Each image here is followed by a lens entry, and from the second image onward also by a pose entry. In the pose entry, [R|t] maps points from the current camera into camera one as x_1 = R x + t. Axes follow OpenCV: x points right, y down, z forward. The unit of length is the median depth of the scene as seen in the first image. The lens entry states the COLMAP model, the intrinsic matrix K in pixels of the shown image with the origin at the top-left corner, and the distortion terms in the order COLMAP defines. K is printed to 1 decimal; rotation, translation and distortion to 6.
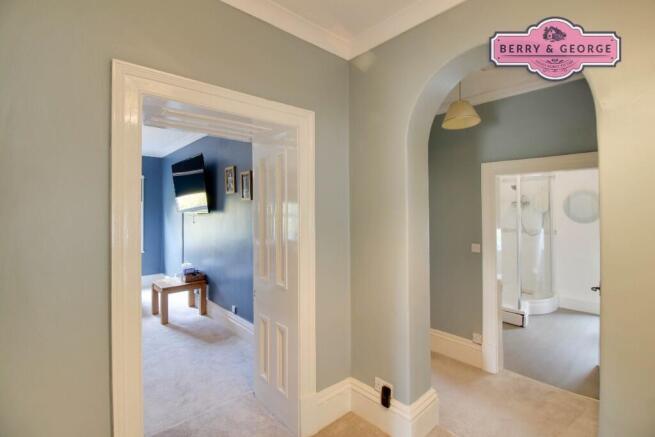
lens RADIAL K [[309.7, 0, 331.3], [0, 309.7, 214.7], [0, 0, 1]] dist [-0.002866, -0.000663]
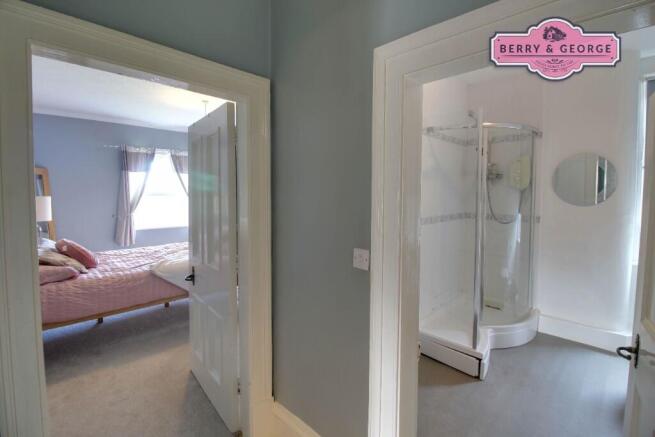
lens RADIAL K [[305.1, 0, 327.5], [0, 305.1, 218.5], [0, 0, 1]] dist [0.016484, -0.000096]
pose [[0.999210, 0.005379, 0.039367, 0.257455], [-0.007989, 0.997758, 0.066444, 0.015905], [-0.038921, -0.066706, 0.997013, 0.374455]]
